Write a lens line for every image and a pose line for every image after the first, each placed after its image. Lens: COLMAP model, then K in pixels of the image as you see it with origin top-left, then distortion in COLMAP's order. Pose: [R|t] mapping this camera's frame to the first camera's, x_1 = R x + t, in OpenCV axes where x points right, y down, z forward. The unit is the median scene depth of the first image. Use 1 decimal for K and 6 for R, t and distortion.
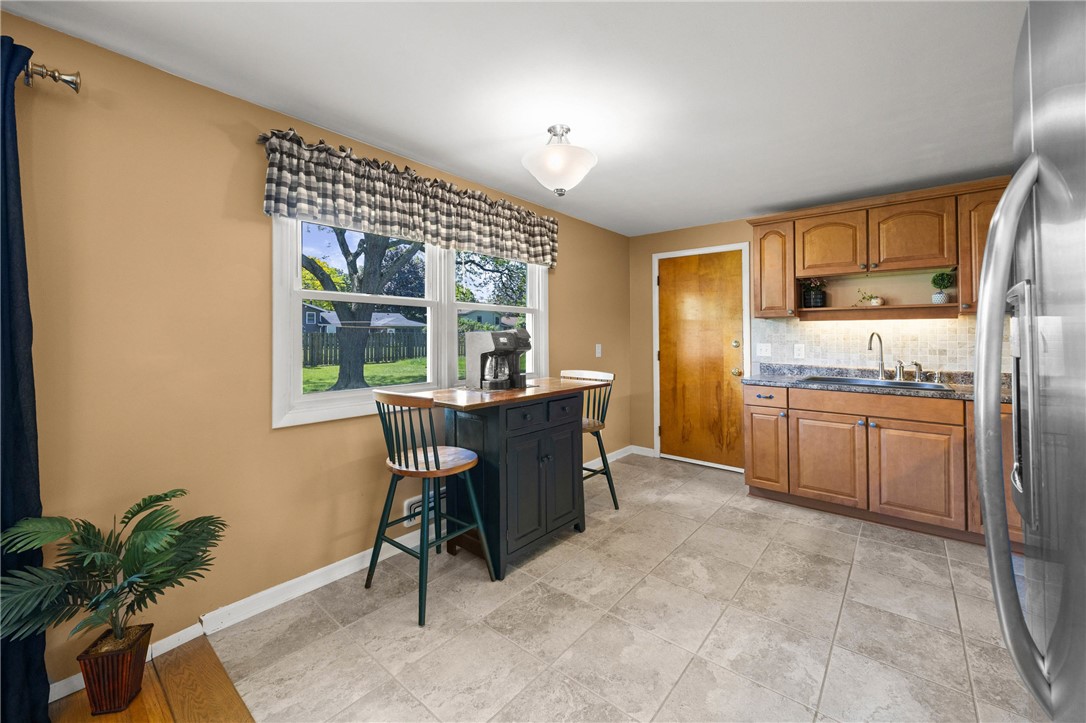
lens RADIAL K [[424.8, 0, 546.8], [0, 424.8, 328.3], [0, 0, 1]] dist [-0.000996, -0.000023]
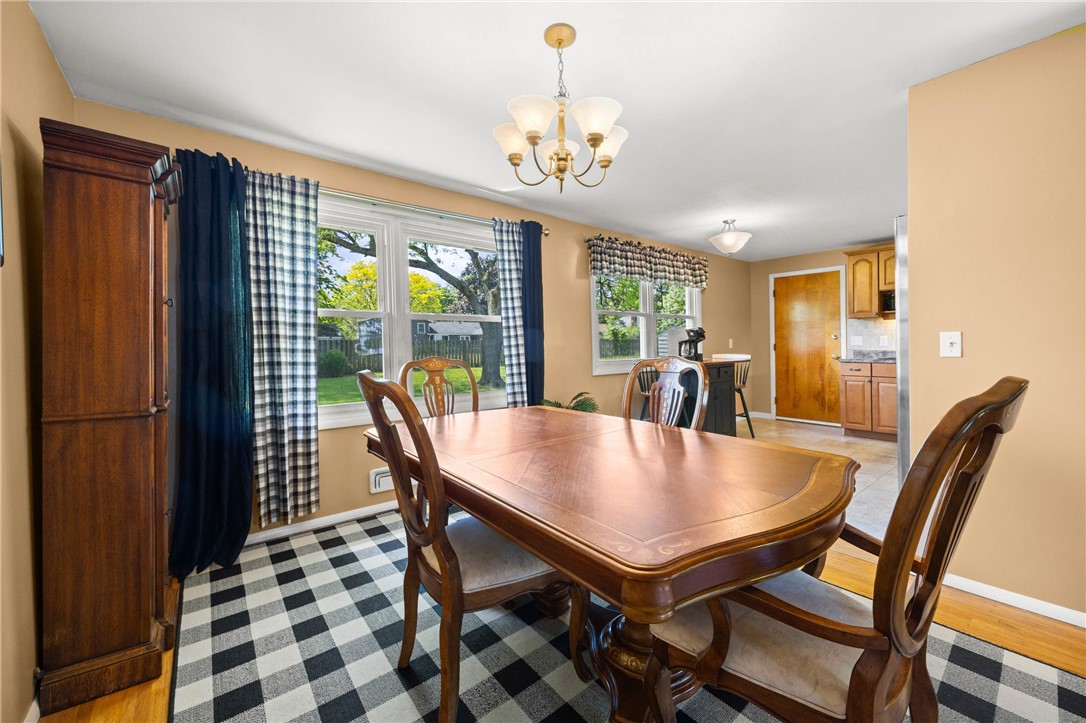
lens RADIAL K [[424.4, 0, 549.1], [0, 424.4, 345.9], [0, 0, 1]] dist [-0.001430, -0.000117]
pose [[0.983116, -0.011896, -0.182597, -0.309975], [0.016540, 0.999577, 0.023934, 0.020977], [0.182235, -0.026550, 0.982896, -0.745253]]
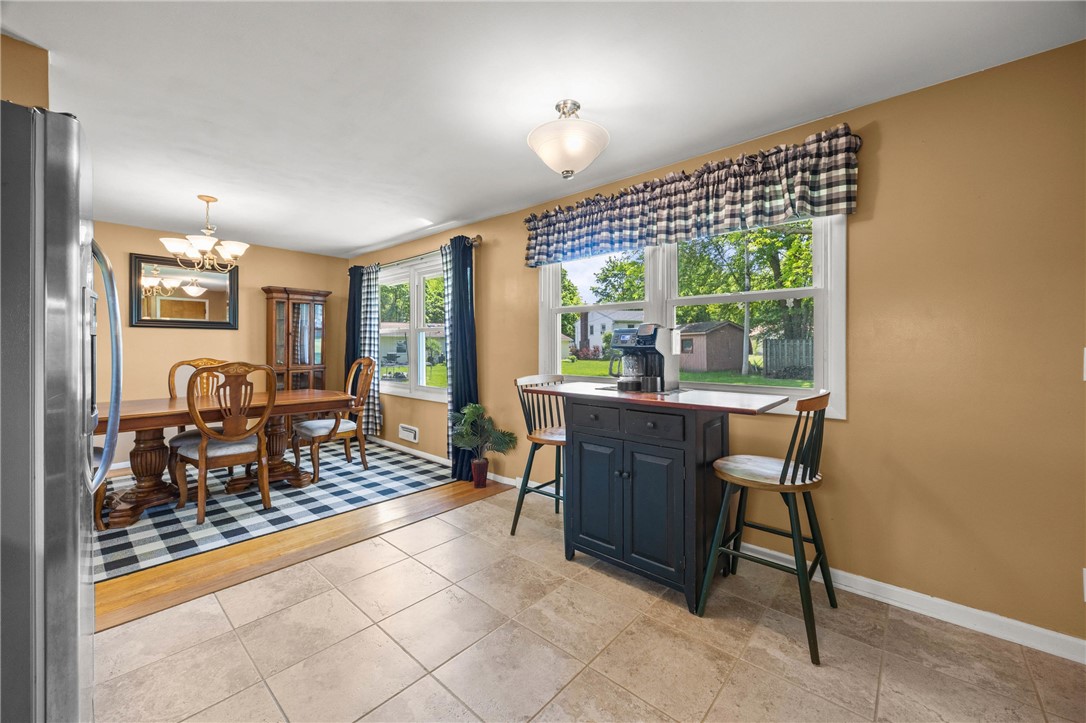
lens RADIAL K [[424.4, 0, 549.1], [0, 424.4, 345.9], [0, 0, 1]] dist [-0.001430, -0.000117]
pose [[-0.022907, -0.000348, -0.999738, 0.700644], [0.019325, 0.999813, -0.000791, 0.036046], [0.999551, -0.019338, -0.022896, 0.714593]]
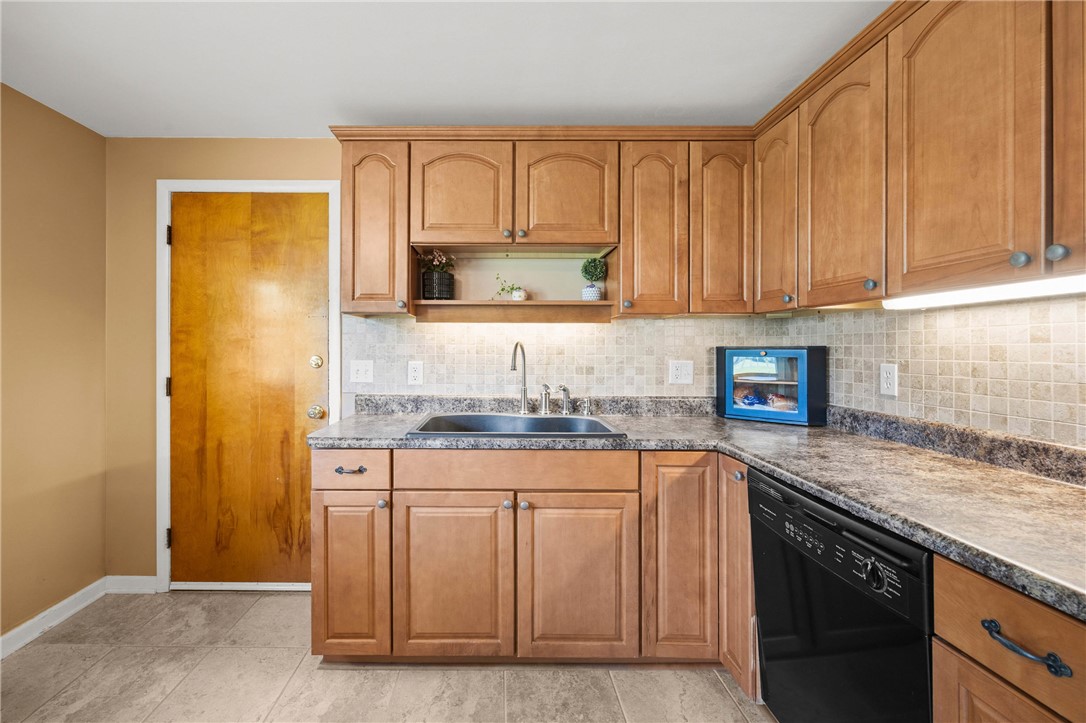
lens RADIAL K [[451.0, 0, 497.2], [0, 451.0, 347.0], [0, 0, 1]] dist [-0.002493, -0.000194]
pose [[0.767629, 0.001805, 0.640892, 0.324371], [-0.013882, 0.999808, 0.013812, 0.008318], [-0.640744, -0.019500, 0.767507, 0.516982]]
